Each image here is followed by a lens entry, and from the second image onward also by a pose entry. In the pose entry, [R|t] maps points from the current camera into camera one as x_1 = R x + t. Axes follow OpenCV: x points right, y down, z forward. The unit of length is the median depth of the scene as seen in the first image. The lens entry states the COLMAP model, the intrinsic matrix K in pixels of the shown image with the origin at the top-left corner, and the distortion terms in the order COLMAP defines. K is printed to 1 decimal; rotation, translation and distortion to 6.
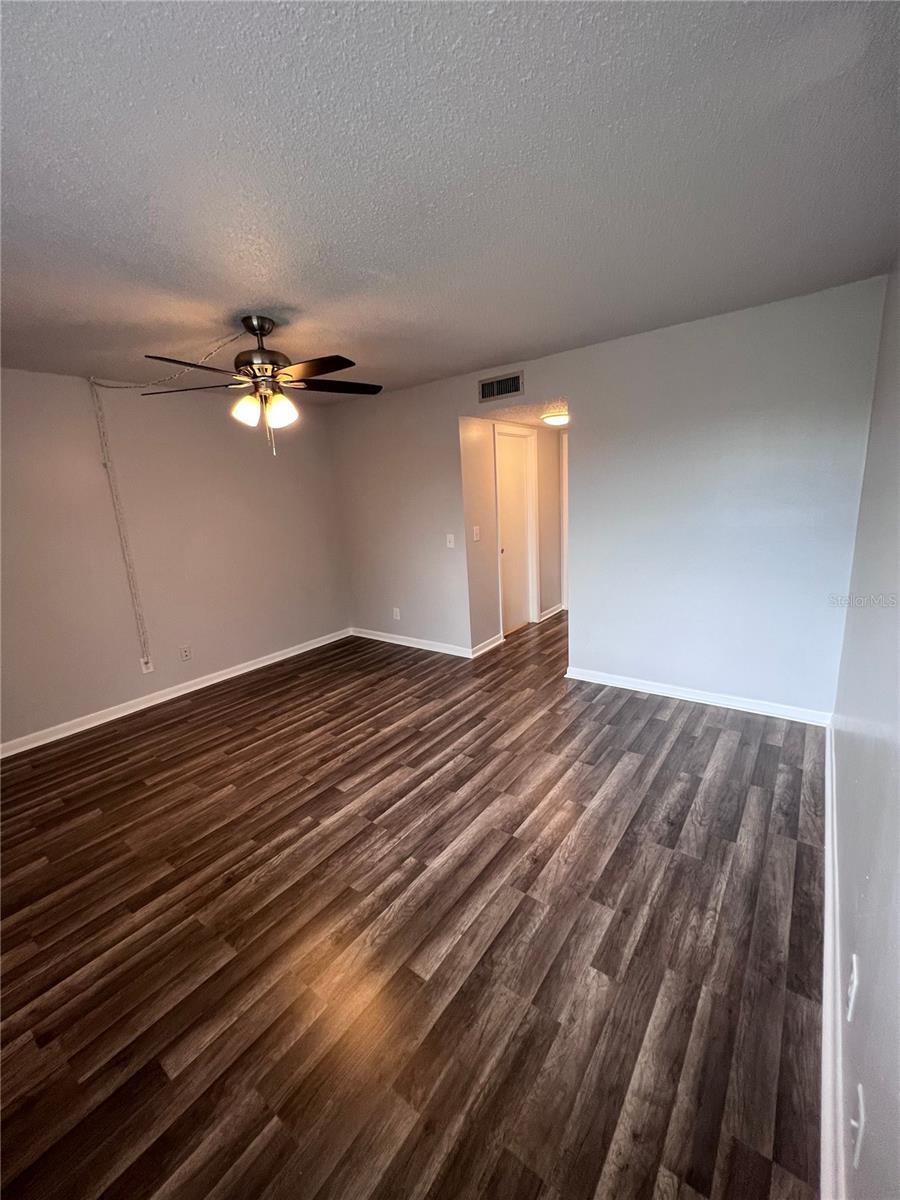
lens RADIAL K [[487.5, 0, 447.1], [0, 487.5, 596.6], [0, 0, 1]] dist [0.002267, 0.000400]
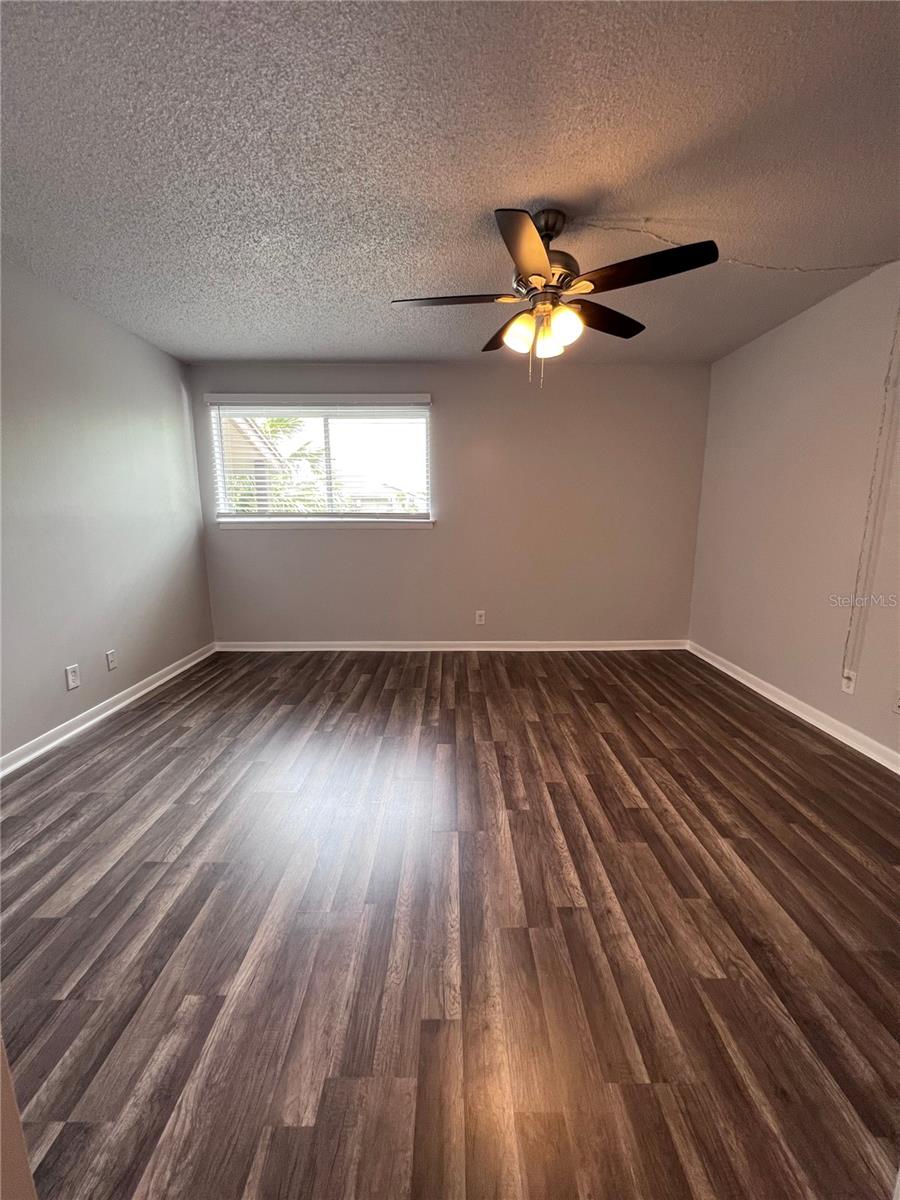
lens RADIAL K [[487.5, 0, 447.3], [0, 487.5, 602.3], [0, 0, 1]] dist [0.002267, 0.000400]
pose [[-0.799388, 0.168662, -0.576656, 0.256460], [-0.079945, 0.921395, 0.380315, -0.215458], [0.595472, 0.350120, -0.723069, 1.376377]]
